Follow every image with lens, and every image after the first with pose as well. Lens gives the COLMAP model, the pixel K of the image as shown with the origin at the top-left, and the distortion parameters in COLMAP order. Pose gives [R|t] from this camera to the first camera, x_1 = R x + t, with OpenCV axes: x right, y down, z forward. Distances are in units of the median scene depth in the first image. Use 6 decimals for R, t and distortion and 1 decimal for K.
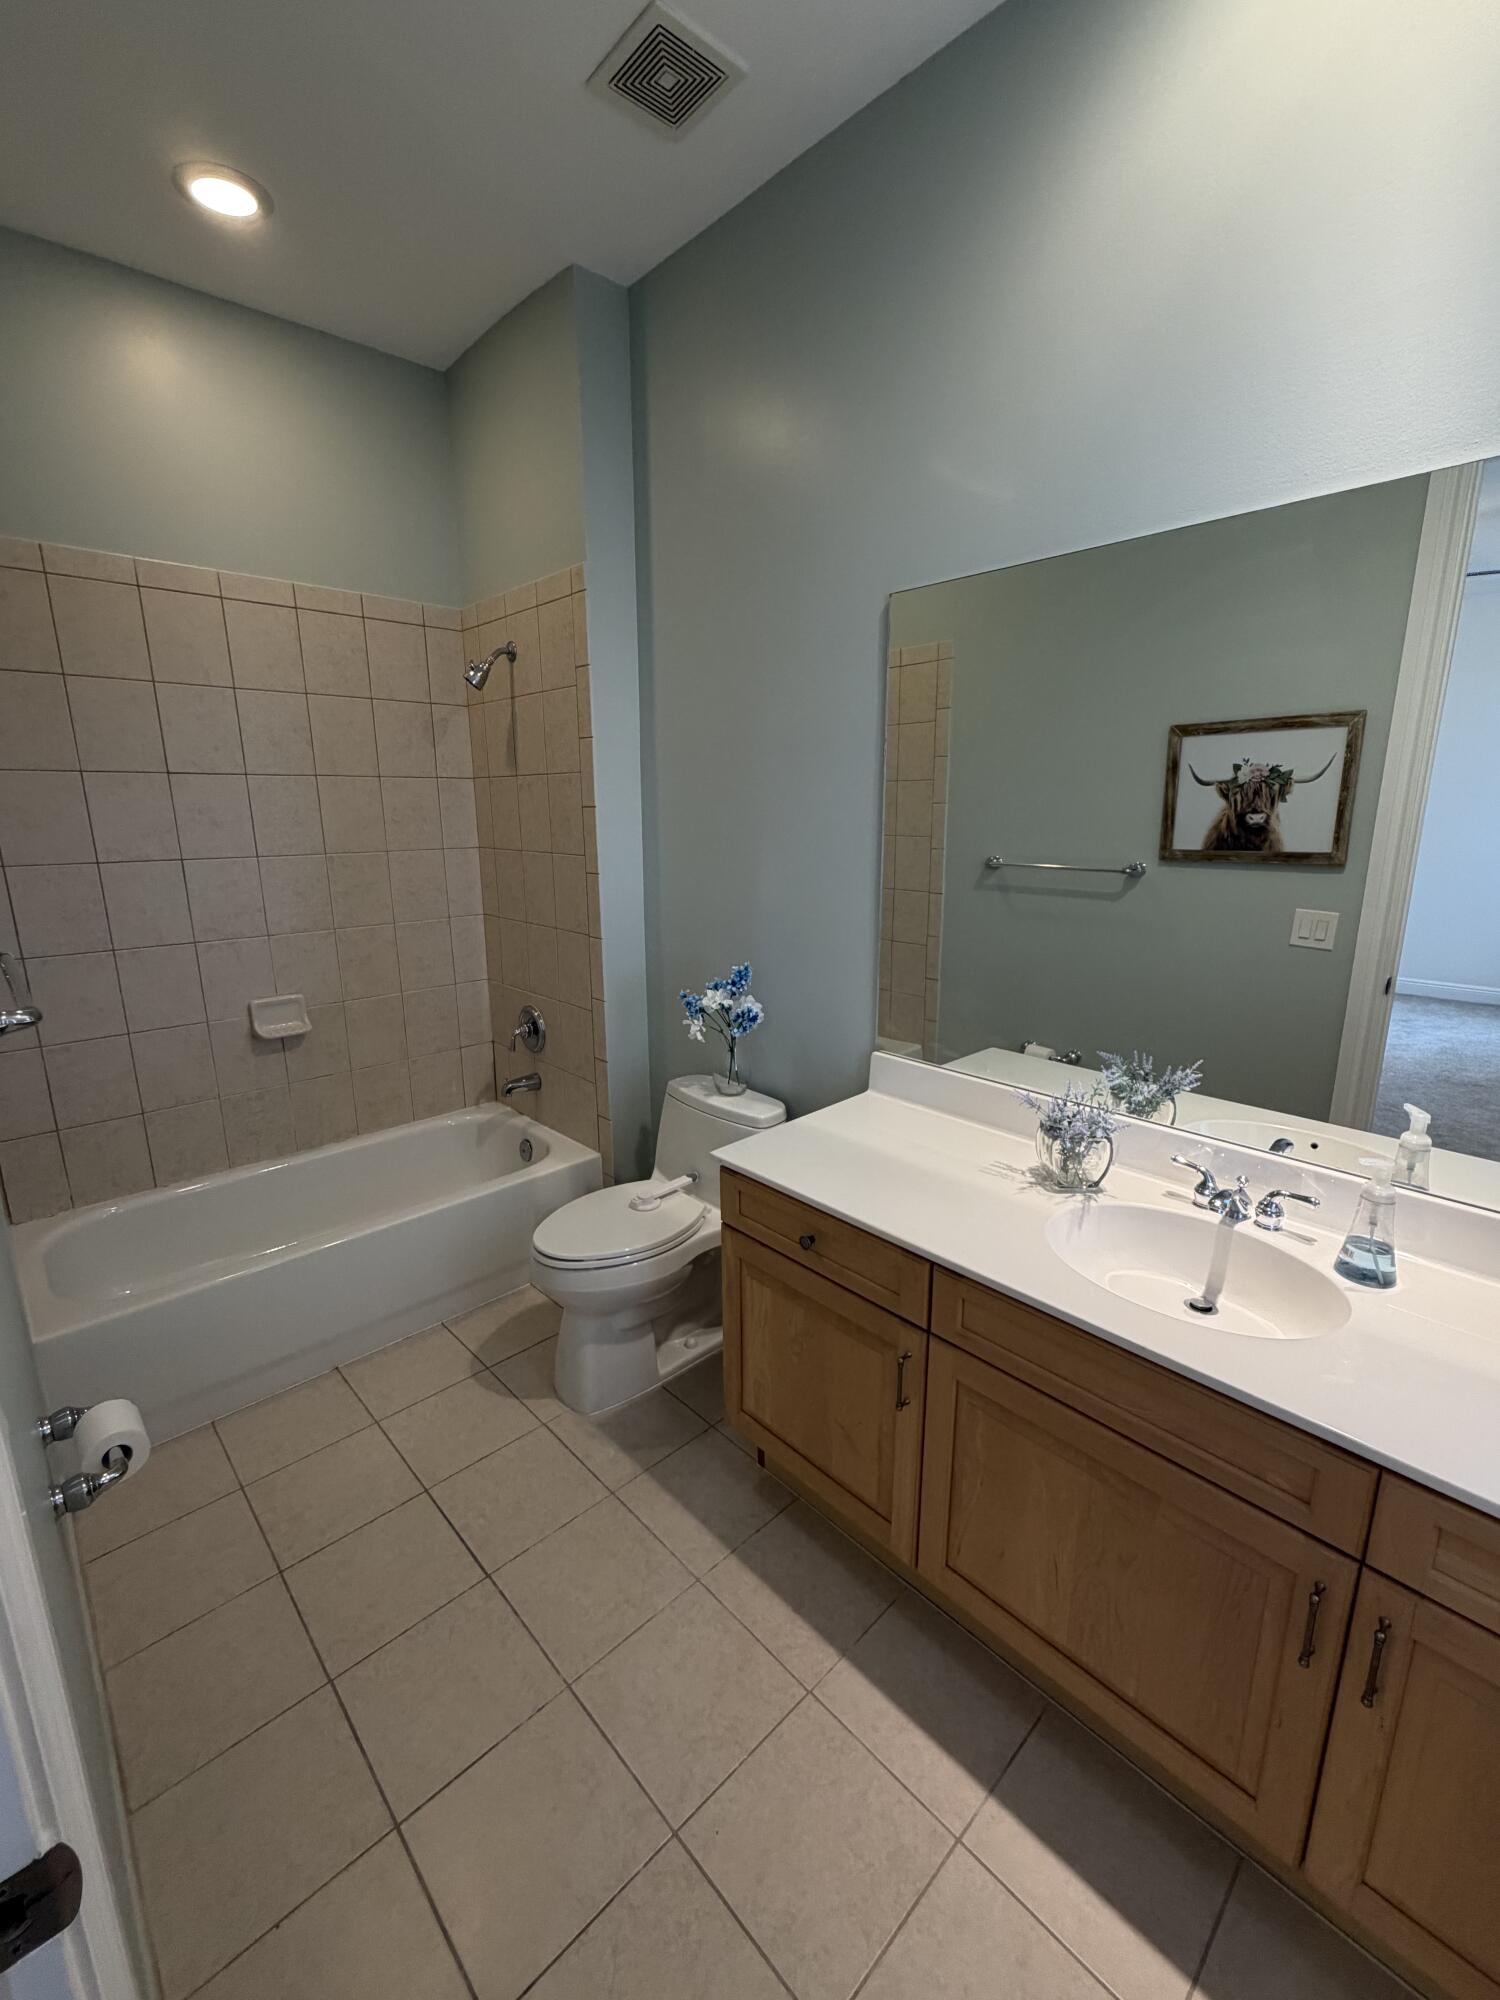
lens RADIAL K [[806.2, 0, 750.0], [0, 806.2, 1000.0], [0, 0, 1]] dist [-0.000453, -0.000093]
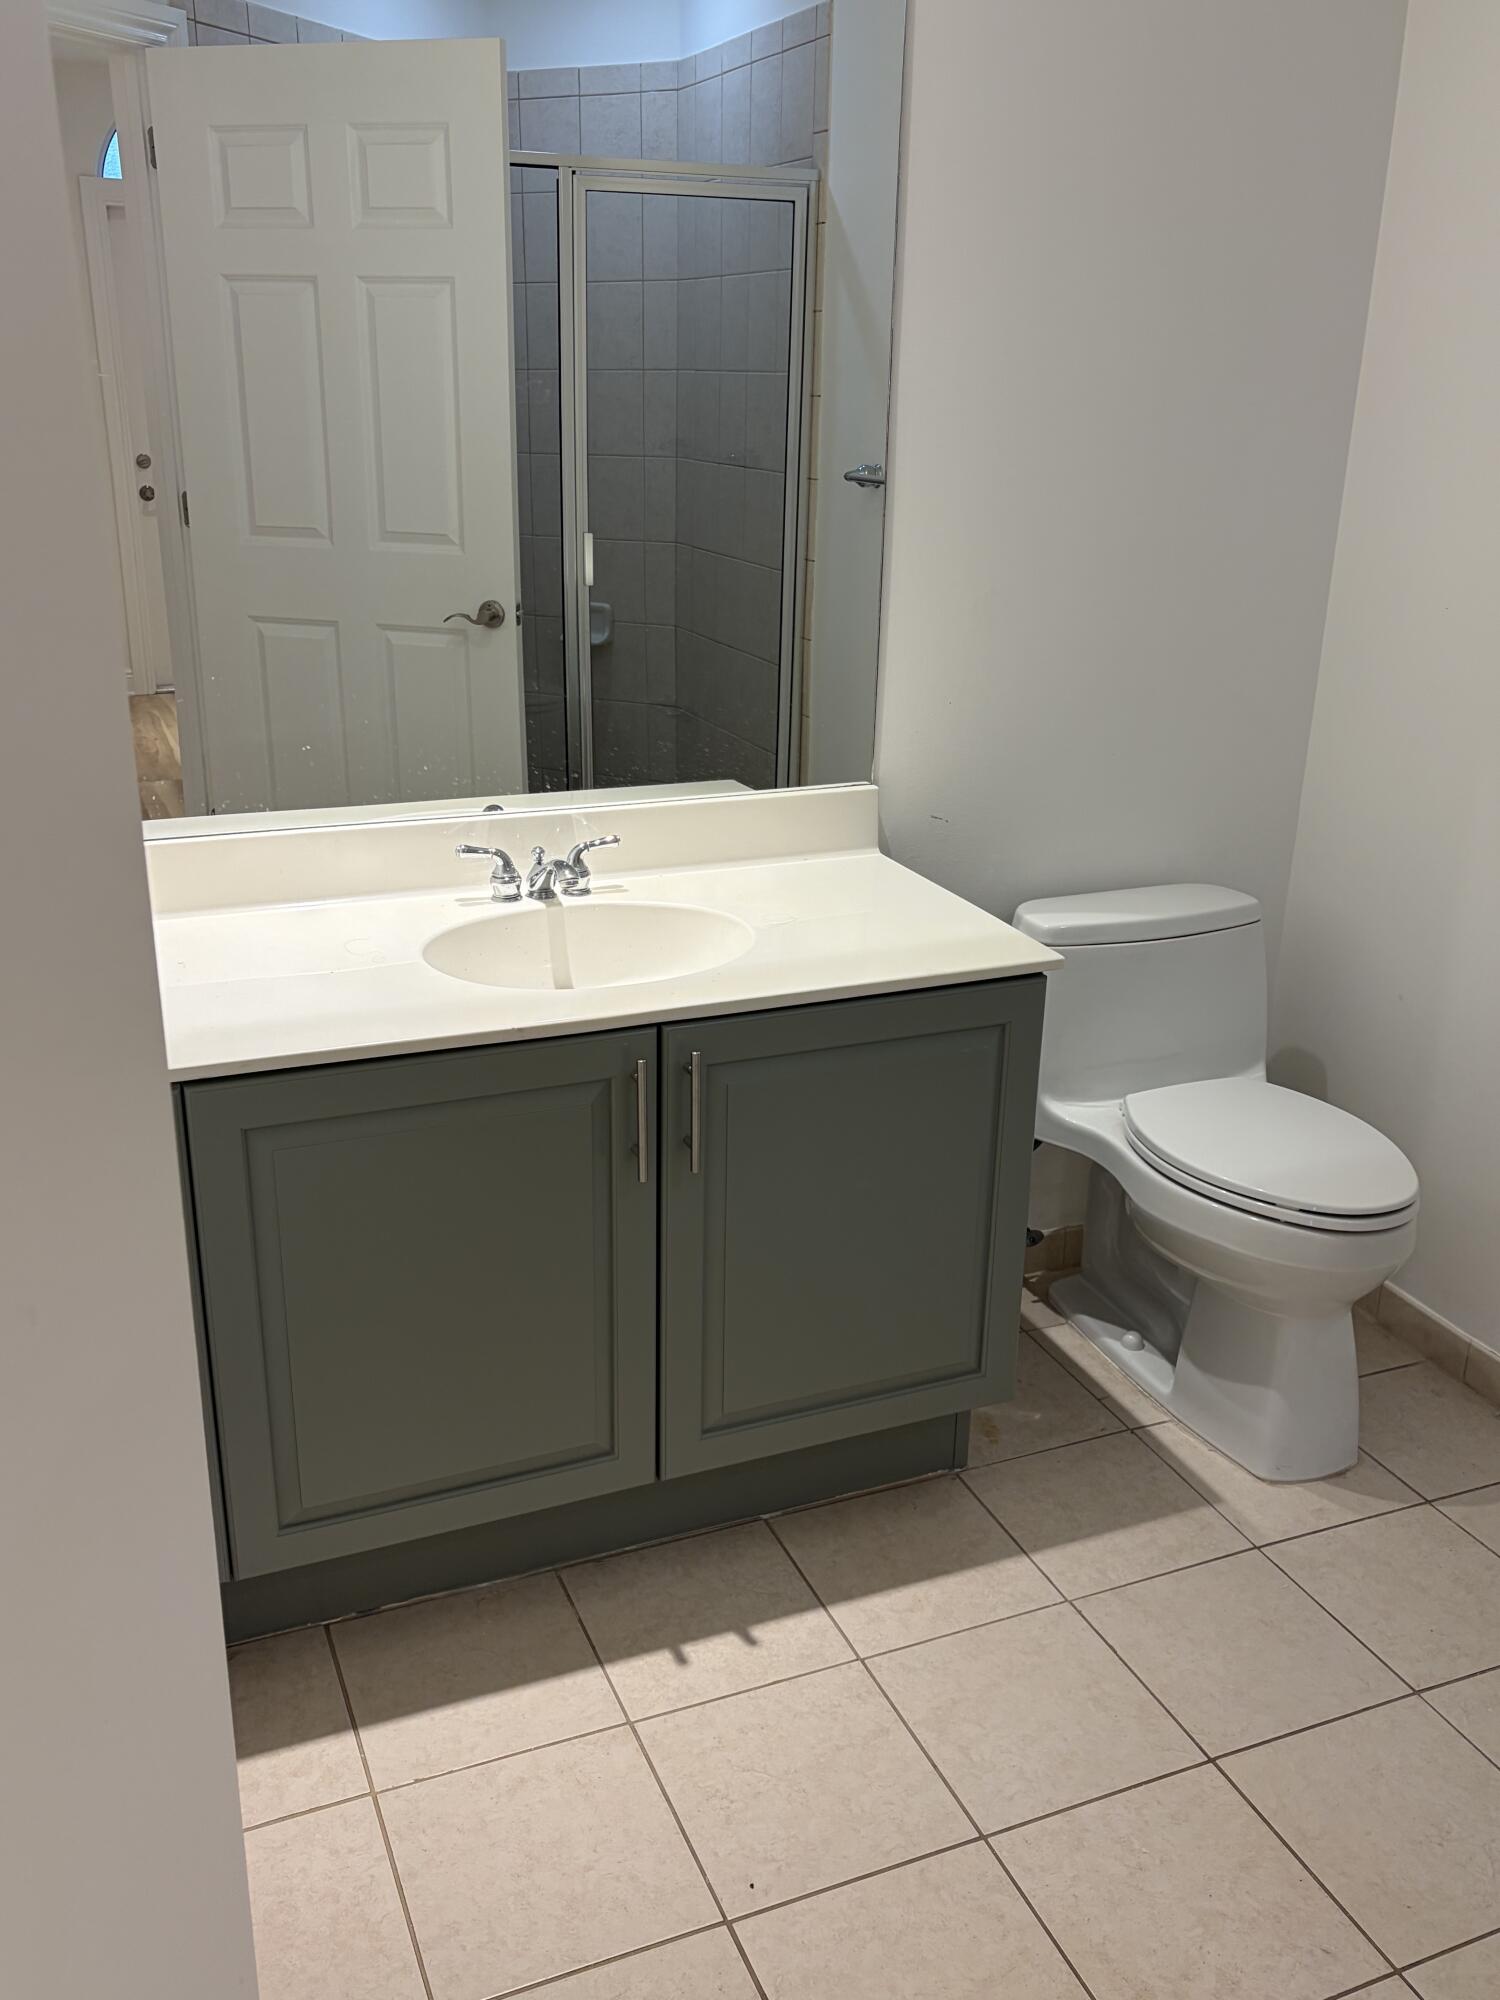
lens RADIAL K [[1739.5, 0, 750.0], [0, 1739.5, 1000.0], [0, 0, 1]] dist [0.000797, 0.000197]
pose [[0.154116, -0.327366, 0.932244, -0.905194], [0.150955, 0.940242, 0.305219, -0.100420], [-0.976453, 0.093688, 0.194324, 0.526034]]
